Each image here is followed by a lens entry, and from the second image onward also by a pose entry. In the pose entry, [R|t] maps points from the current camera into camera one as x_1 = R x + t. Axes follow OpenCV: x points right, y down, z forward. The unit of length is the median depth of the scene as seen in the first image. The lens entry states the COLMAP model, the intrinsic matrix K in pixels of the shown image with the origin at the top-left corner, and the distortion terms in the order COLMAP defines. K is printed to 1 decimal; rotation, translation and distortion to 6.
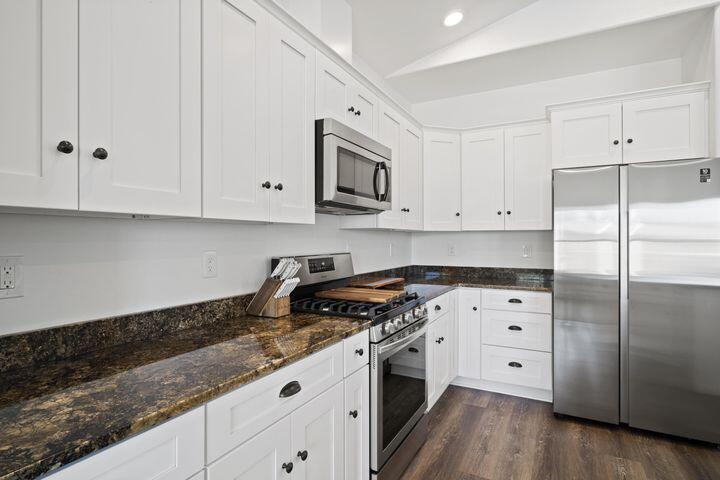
lens RADIAL K [[372.2, 0, 362.5], [0, 372.2, 232.2], [0, 0, 1]] dist [-0.003711, 0.000288]
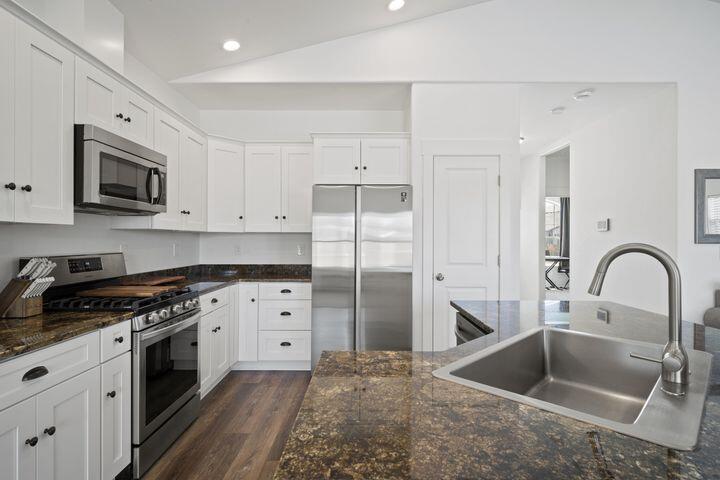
lens RADIAL K [[377.0, 0, 362.8], [0, 377.0, 237.5], [0, 0, 1]] dist [-0.003084, -0.000173]
pose [[0.887338, 0.006057, 0.461081, 0.085193], [-0.011834, 0.999883, 0.009641, -0.004990], [-0.460969, -0.014011, 0.887306, -0.246671]]
